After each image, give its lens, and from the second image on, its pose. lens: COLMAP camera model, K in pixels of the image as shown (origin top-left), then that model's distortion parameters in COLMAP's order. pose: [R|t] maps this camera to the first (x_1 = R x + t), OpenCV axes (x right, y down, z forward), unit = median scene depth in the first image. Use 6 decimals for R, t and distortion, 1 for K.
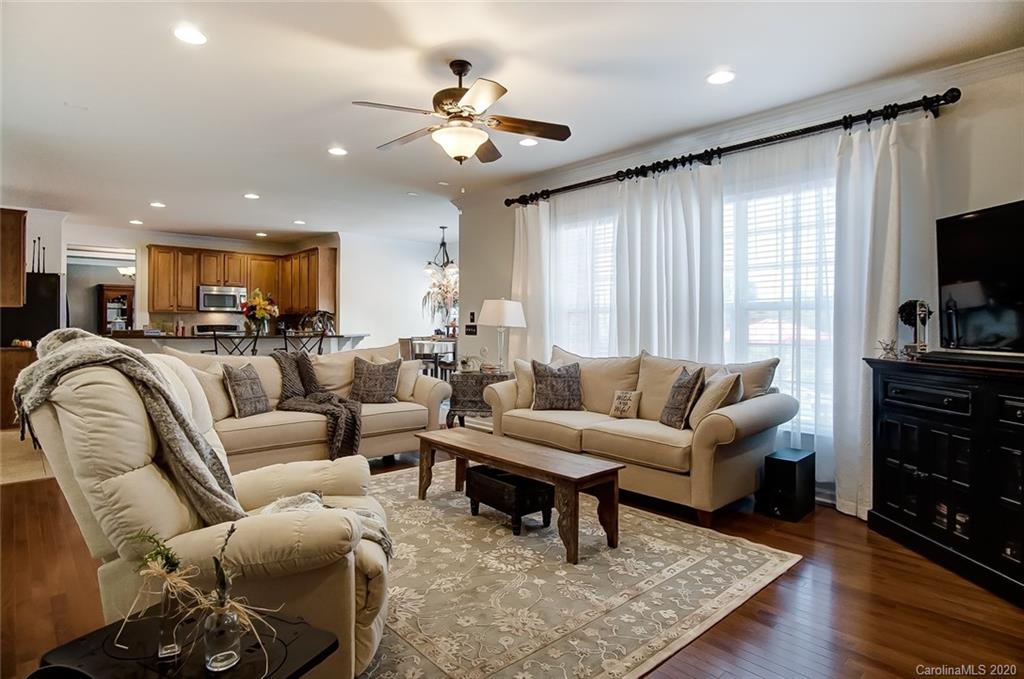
lens RADIAL K [[553.5, 0, 514.0], [0, 553.5, 322.8], [0, 0, 1]] dist [-0.033897, 0.007423]
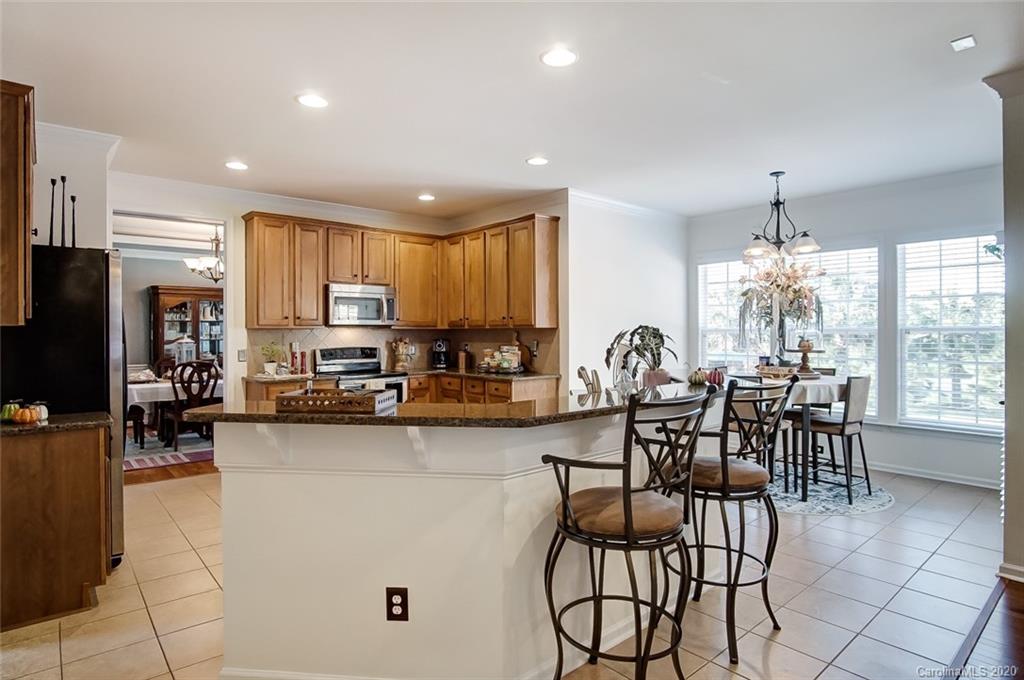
lens RADIAL K [[553.5, 0, 509.8], [0, 553.5, 331.0], [0, 0, 1]] dist [-0.033897, 0.007423]
pose [[0.999289, -0.007557, -0.036930, -0.358404], [0.007717, 0.999961, 0.004180, -0.016680], [0.036897, -0.004462, 0.999309, 0.411395]]
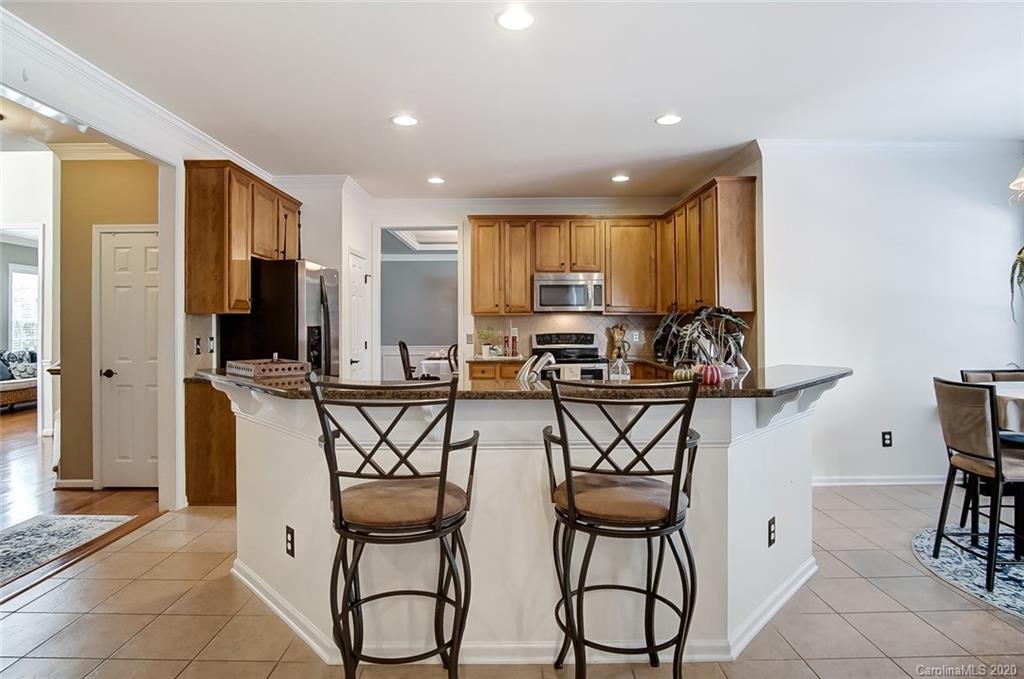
lens RADIAL K [[553.5, 0, 511.8], [0, 553.5, 319.1], [0, 0, 1]] dist [-0.033897, 0.007423]
pose [[0.738090, -0.011220, -0.674608, -0.158250], [0.009558, 0.999935, -0.006174, -0.009823], [0.674634, -0.001891, 0.738150, 0.508227]]
